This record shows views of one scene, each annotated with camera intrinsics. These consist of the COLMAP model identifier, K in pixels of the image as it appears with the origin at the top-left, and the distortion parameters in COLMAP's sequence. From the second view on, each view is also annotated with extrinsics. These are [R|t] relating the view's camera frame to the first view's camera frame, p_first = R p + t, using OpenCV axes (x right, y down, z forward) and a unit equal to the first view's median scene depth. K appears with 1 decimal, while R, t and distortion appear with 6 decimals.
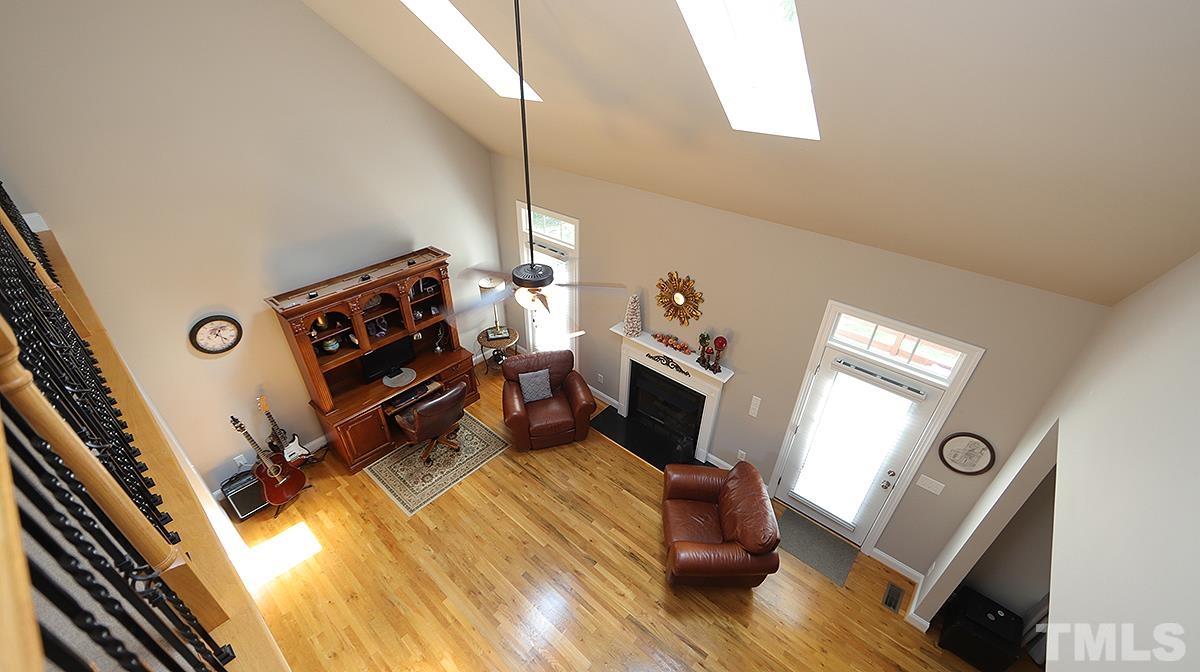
lens RADIAL K [[473.6, 0, 608.7], [0, 473.6, 340.8], [0, 0, 1]] dist [-0.001614, -0.000111]
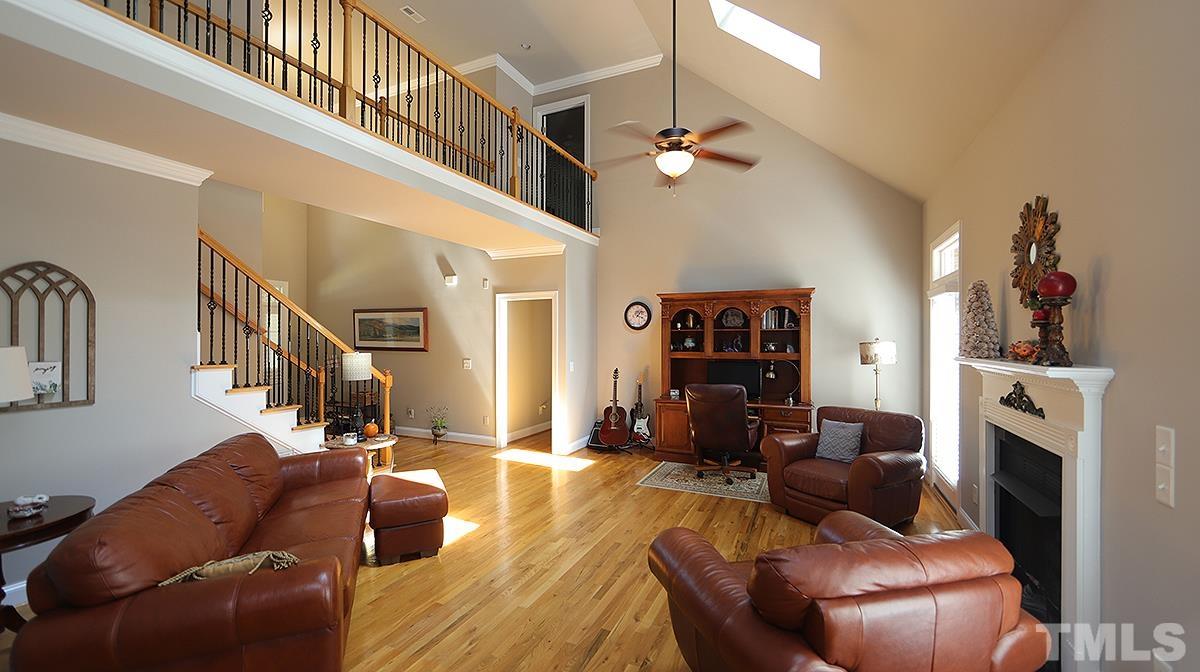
lens RADIAL K [[473.6, 0, 600.7], [0, 473.6, 337.6], [0, 0, 1]] dist [-0.001614, -0.000111]
pose [[0.265241, -0.030850, -0.963688, 0.544988], [-0.524548, 0.834017, -0.171073, 0.339646], [0.809010, 0.550876, 0.205033, 0.597419]]
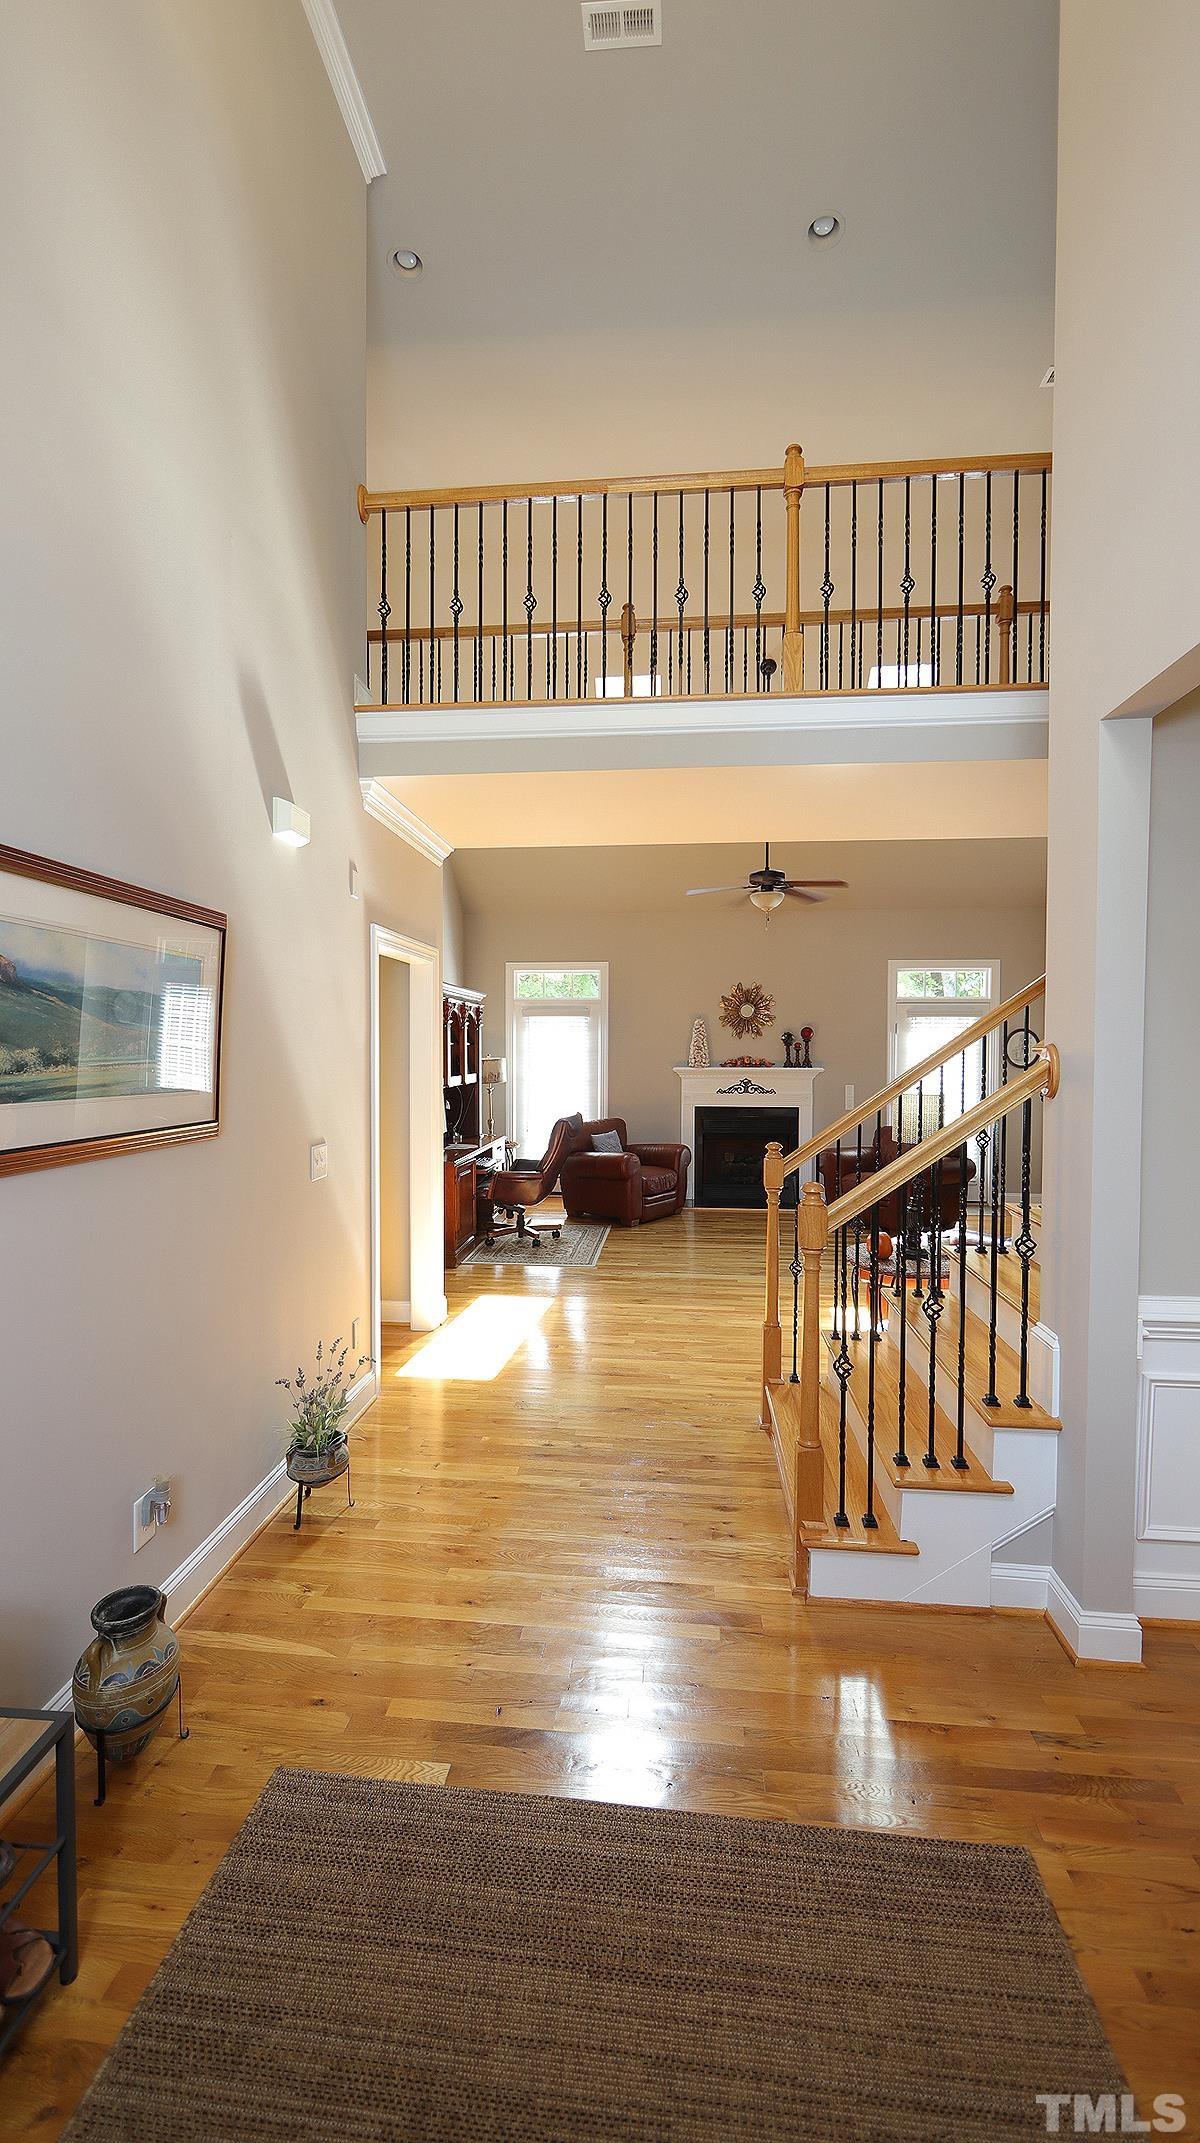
lens RADIAL K [[845.7, 0, 590.8], [0, 845.7, 1063.5], [0, 0, 1]] dist [-0.001614, -0.000111]
pose [[0.824045, -0.034009, 0.565503, -1.156160], [0.325300, 0.845642, -0.423167, 0.663146], [-0.463822, 0.532667, 0.707909, -0.054734]]
